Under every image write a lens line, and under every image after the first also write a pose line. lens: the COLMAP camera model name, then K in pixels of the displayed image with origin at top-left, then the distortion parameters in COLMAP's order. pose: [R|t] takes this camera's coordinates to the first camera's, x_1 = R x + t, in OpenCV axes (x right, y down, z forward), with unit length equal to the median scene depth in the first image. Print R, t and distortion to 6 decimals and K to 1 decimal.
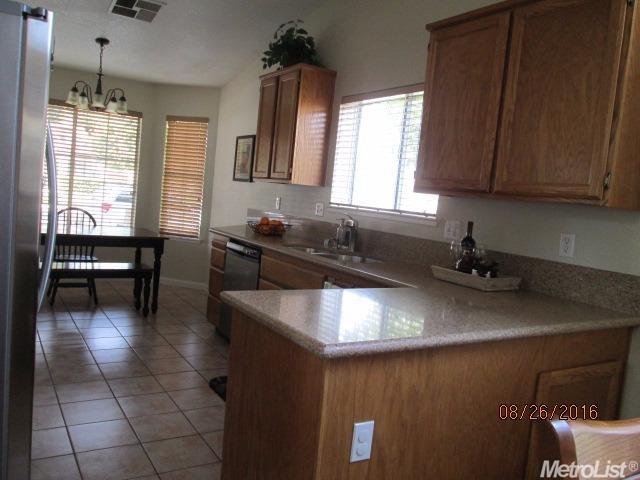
lens RADIAL K [[527.6, 0, 319.3], [0, 527.6, 237.5], [0, 0, 1]] dist [-0.043650, 0.002552]
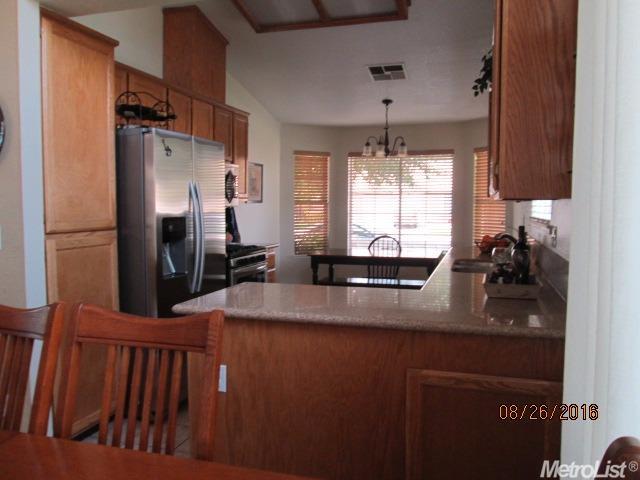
lens RADIAL K [[527.6, 0, 323.1], [0, 527.6, 237.4], [0, 0, 1]] dist [-0.043650, 0.002552]
pose [[0.648722, -0.046442, -0.759608, 0.440916], [-0.000580, 0.998106, -0.061519, 0.027271], [0.761026, 0.040349, 0.647466, 0.080235]]
